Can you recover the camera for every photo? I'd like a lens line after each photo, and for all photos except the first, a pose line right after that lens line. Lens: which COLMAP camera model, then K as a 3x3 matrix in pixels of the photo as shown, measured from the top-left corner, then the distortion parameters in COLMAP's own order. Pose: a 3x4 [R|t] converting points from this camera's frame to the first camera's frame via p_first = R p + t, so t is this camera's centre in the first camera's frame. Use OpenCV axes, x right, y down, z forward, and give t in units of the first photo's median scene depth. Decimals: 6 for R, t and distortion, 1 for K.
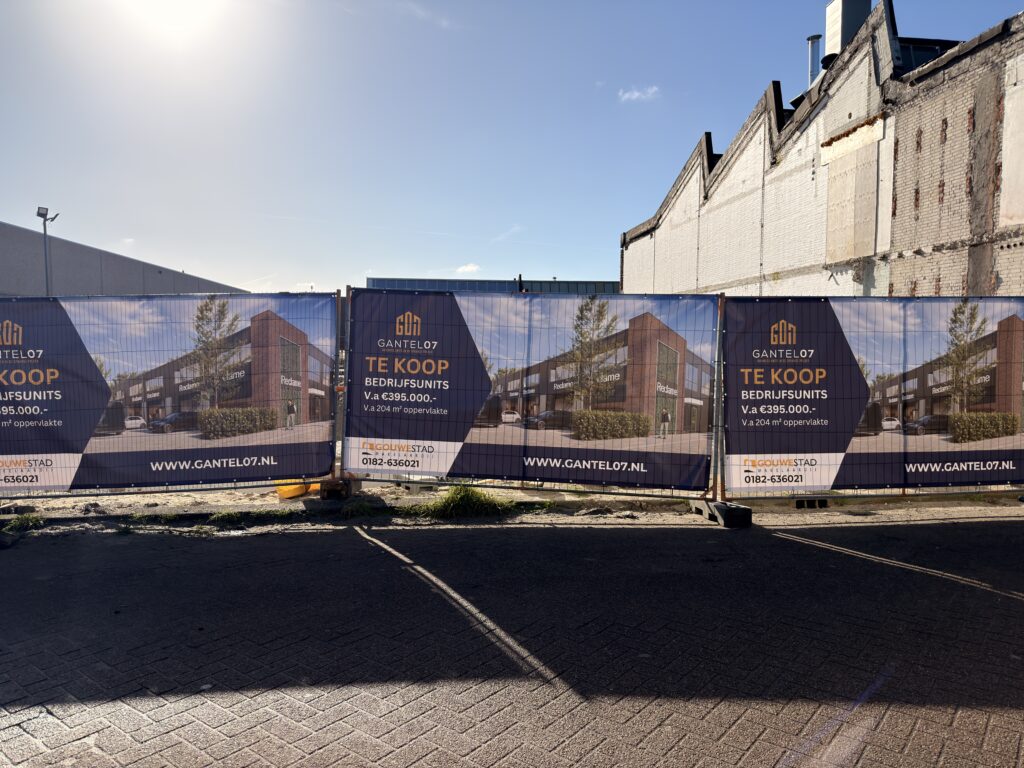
lens RADIAL K [[717.5, 0, 512.0], [0, 717.5, 384.0], [0, 0, 1]] dist [0.067912, -0.094816]
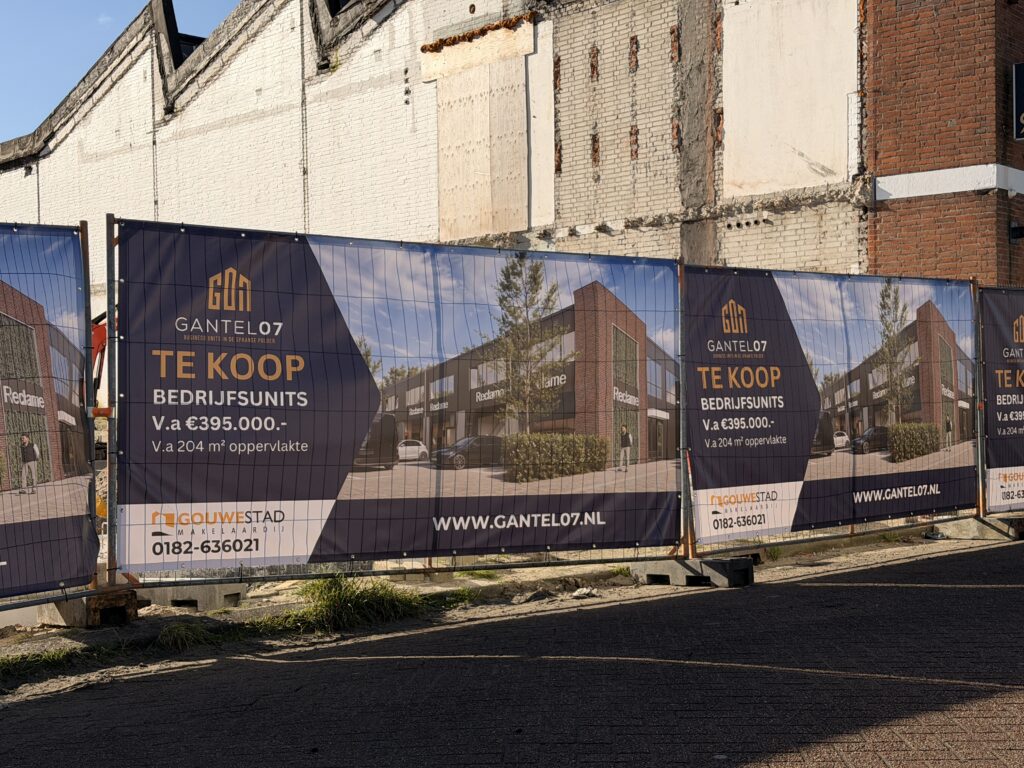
lens RADIAL K [[1442.6, 0, 512.0], [0, 1442.6, 384.0], [0, 0, 1]] dist [0.059538, 0.094344]
pose [[0.800718, -0.009431, 0.598967, -0.635993], [0.051784, 0.997223, -0.053524, 0.058292], [-0.596799, 0.073875, 0.798983, -0.003871]]
